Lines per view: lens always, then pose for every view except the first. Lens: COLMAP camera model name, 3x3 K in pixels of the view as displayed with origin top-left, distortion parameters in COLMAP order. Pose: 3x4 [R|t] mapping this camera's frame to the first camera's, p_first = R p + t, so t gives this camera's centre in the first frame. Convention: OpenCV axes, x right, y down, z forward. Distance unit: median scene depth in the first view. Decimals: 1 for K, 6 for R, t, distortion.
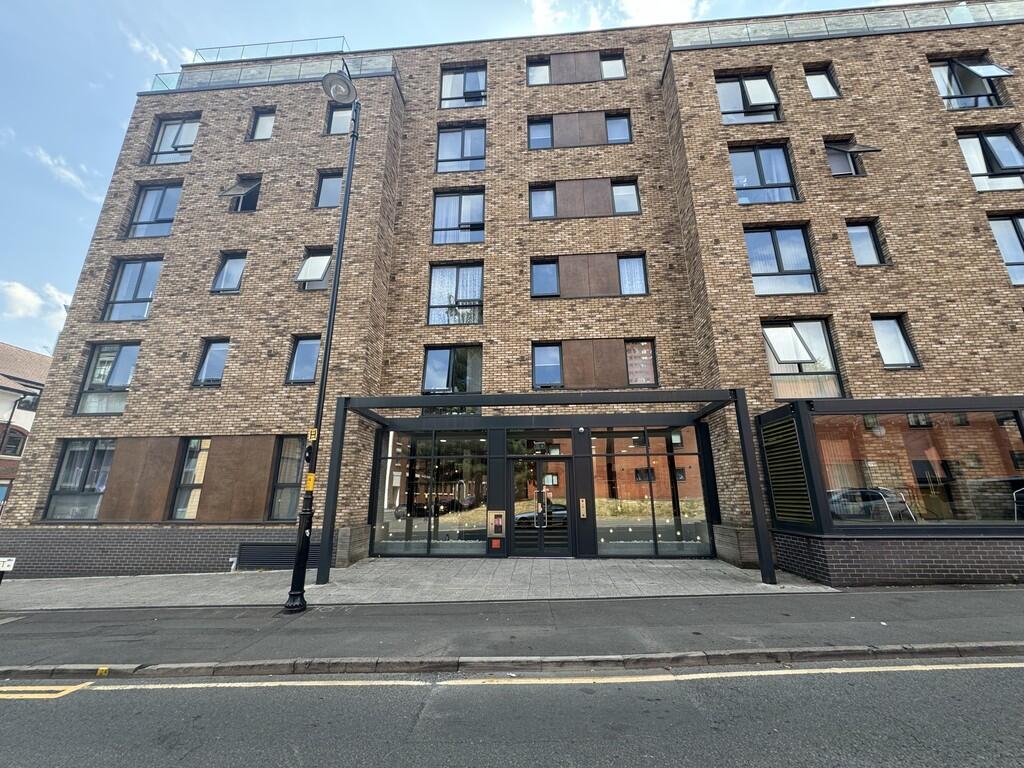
lens RADIAL K [[410.0, 0, 512.0], [0, 410.0, 384.0], [0, 0, 1]] dist [-0.002629, -0.000163]
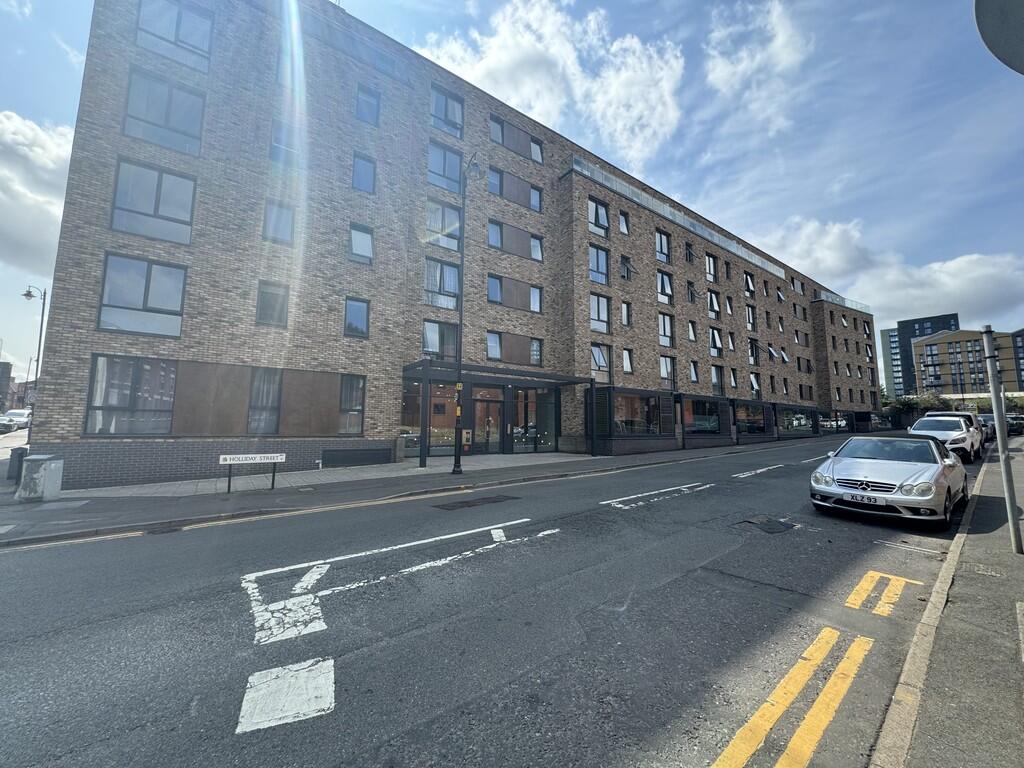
lens RADIAL K [[406.9, 0, 512.5], [0, 406.9, 382.0], [0, 0, 1]] dist [-0.000955, -0.000214]
pose [[0.763758, 0.085392, 0.639830, -0.952564], [-0.187133, 0.977935, 0.092864, -0.074179], [-0.617782, -0.190659, 0.762886, -0.355895]]
